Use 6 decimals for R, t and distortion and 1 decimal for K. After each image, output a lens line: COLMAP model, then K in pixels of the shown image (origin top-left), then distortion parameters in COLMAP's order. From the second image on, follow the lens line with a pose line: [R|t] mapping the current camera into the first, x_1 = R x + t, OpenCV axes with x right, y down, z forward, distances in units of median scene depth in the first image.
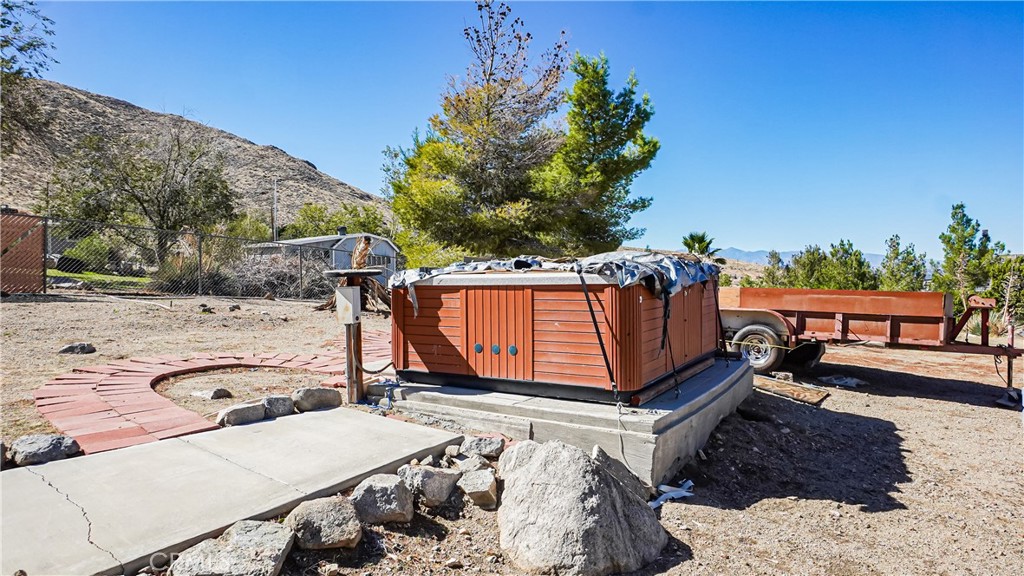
lens RADIAL K [[616.1, 0, 497.6], [0, 616.1, 289.4], [0, 0, 1]] dist [-0.004042, -0.000528]
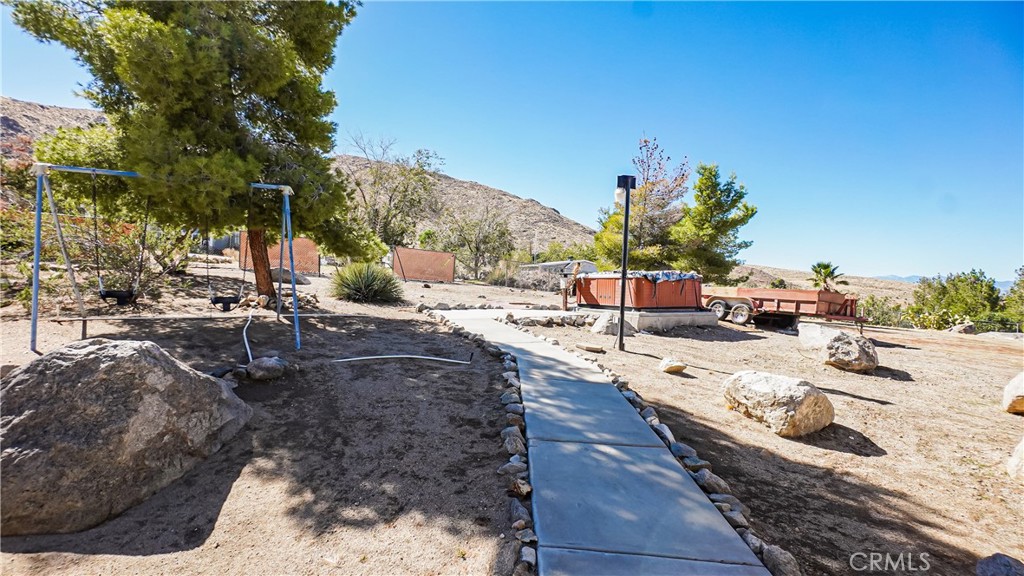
lens RADIAL K [[449.7, 0, 501.5], [0, 449.7, 285.8], [0, 0, 1]] dist [-0.000227, 0.000338]
pose [[0.917207, 0.033807, -0.396974, 0.129172], [-0.045870, 0.998728, -0.020928, 0.032344], [0.395761, 0.037404, 0.917591, -0.427883]]
